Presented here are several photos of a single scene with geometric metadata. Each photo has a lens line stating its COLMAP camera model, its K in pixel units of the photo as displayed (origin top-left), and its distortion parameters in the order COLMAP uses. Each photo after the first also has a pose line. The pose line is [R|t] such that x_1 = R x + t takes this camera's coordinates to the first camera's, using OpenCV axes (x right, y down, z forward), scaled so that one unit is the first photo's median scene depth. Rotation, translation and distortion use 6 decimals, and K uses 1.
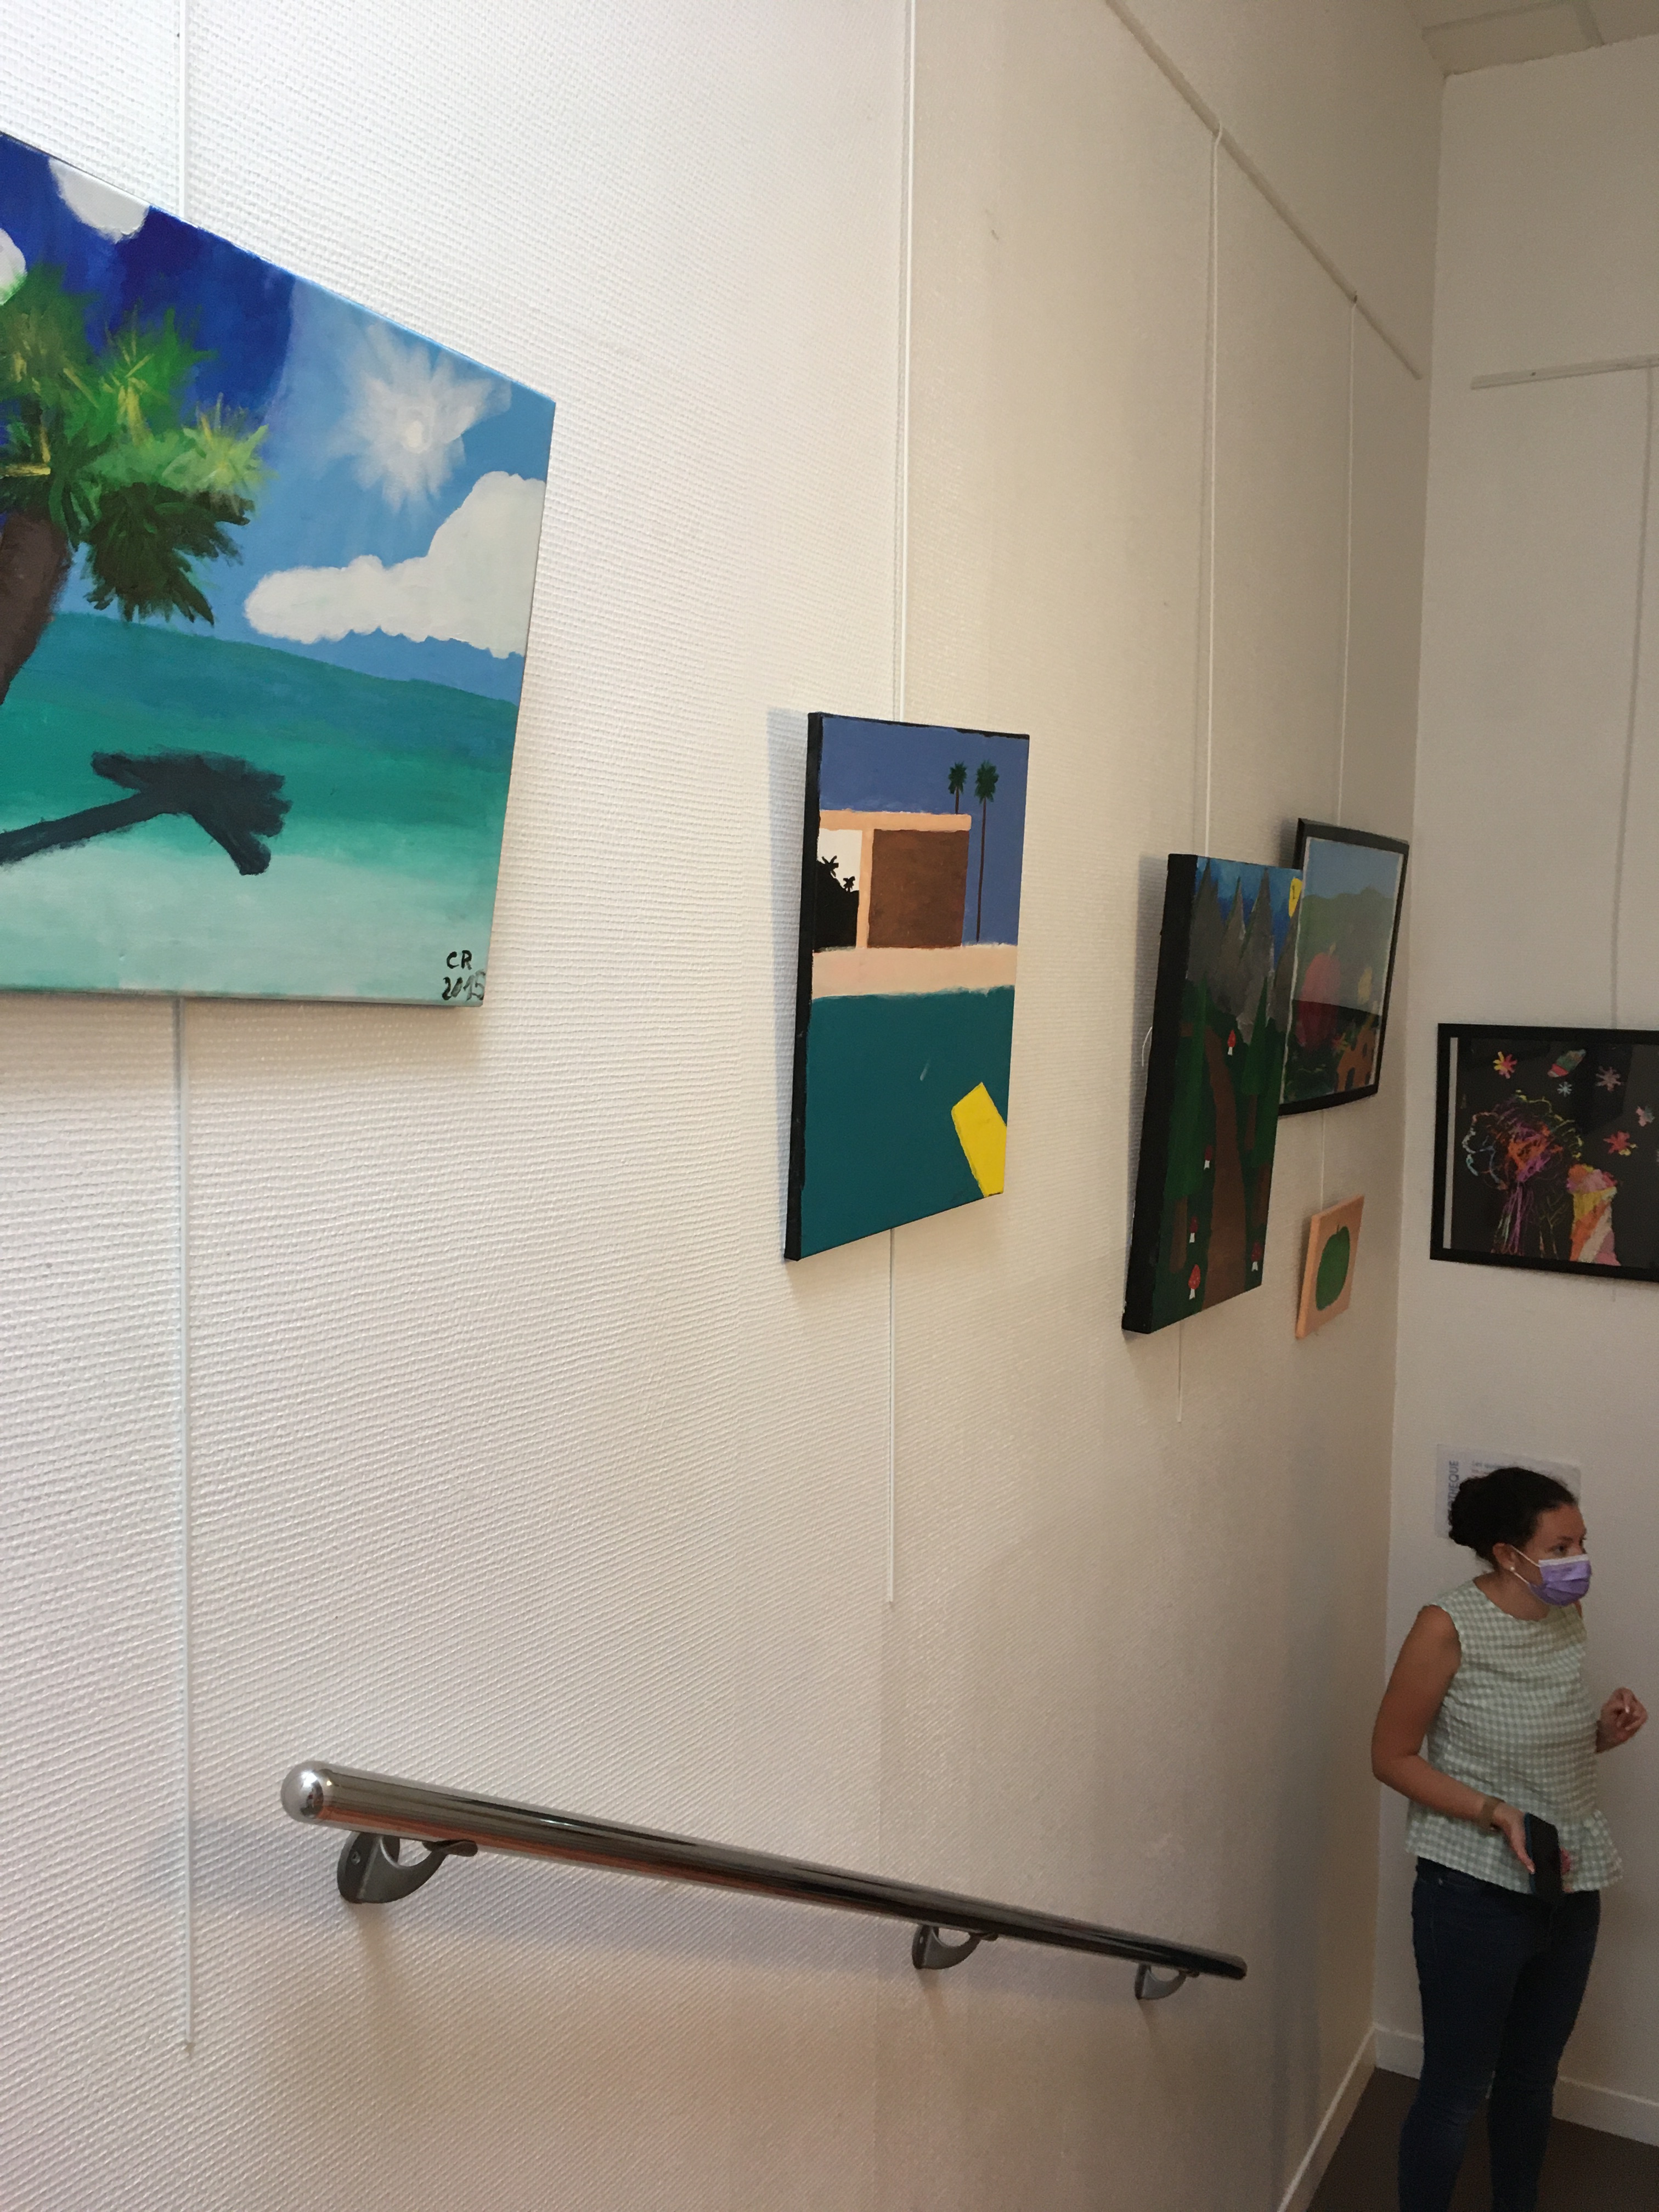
lens RADIAL K [[1878.6, 0, 835.3], [0, 1878.6, 1108.3], [0, 0, 1]] dist [0.074671, -0.103049]
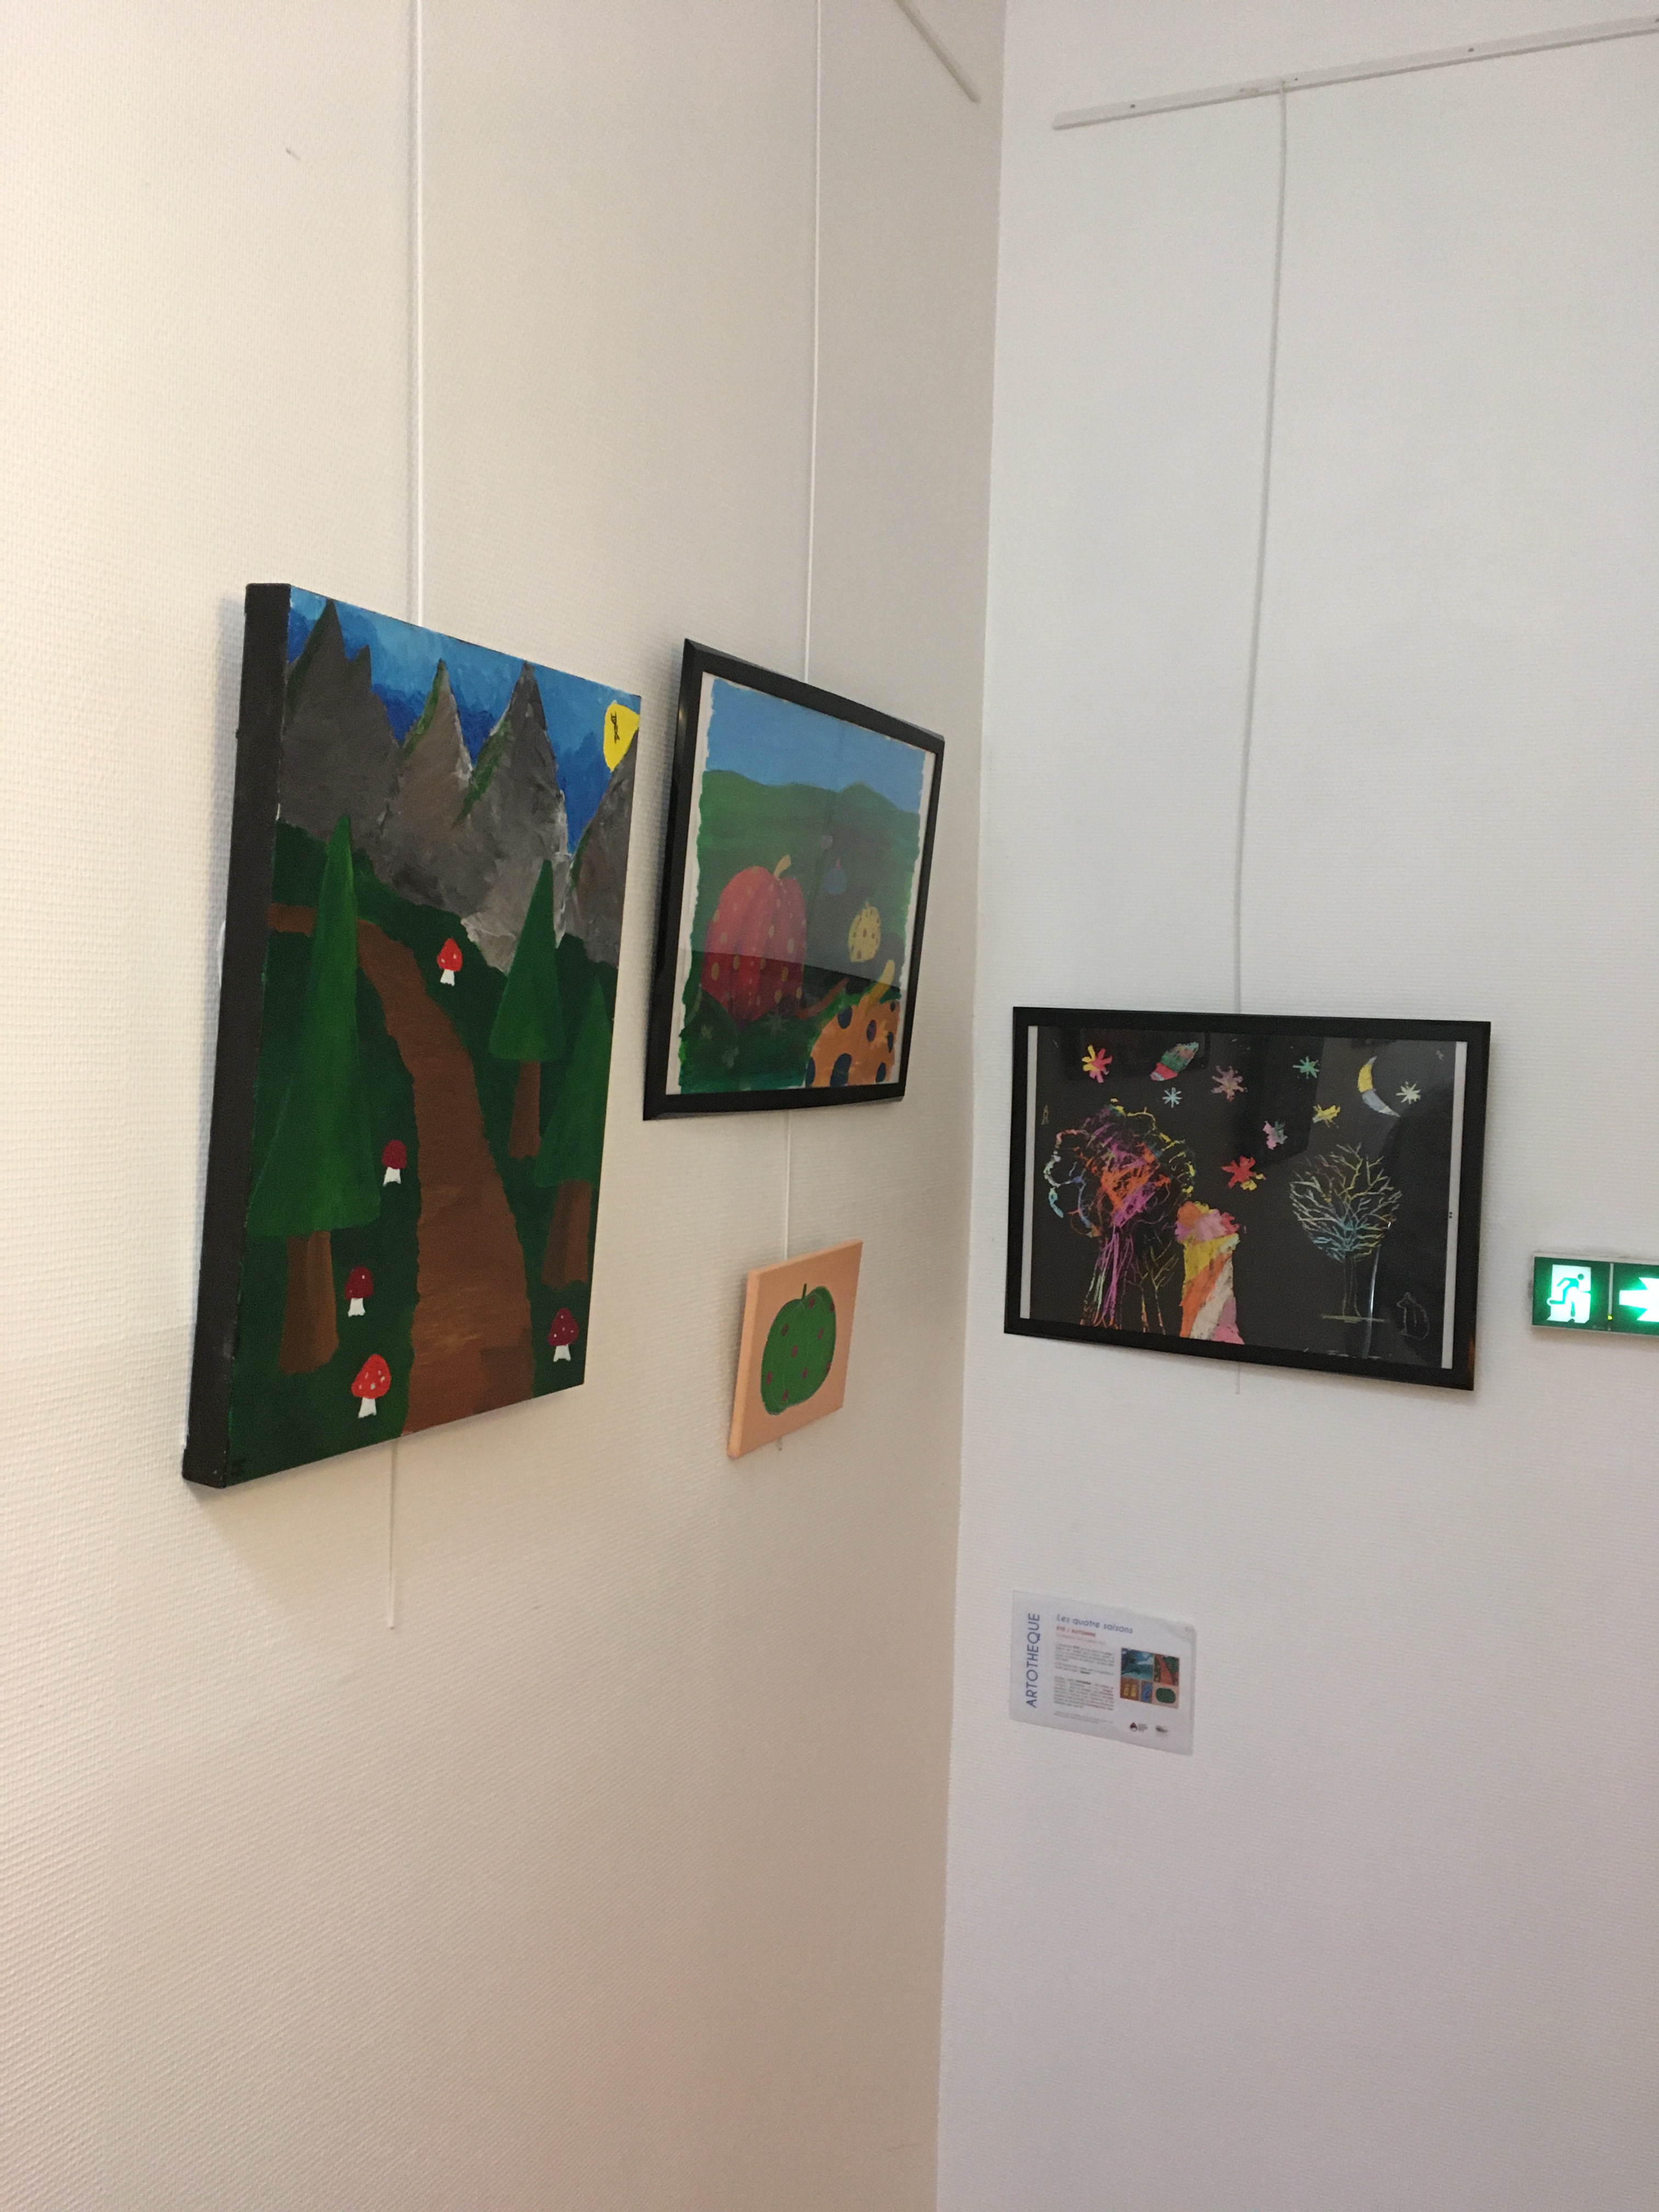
lens RADIAL K [[1878.6, 0, 844.0], [0, 1878.6, 1109.4], [0, 0, 1]] dist [0.074671, -0.103049]
pose [[0.995892, 0.014329, 0.089413, 0.345904], [-0.011559, 0.999439, -0.031420, 0.032187], [-0.089813, 0.030258, 0.995499, 0.527131]]
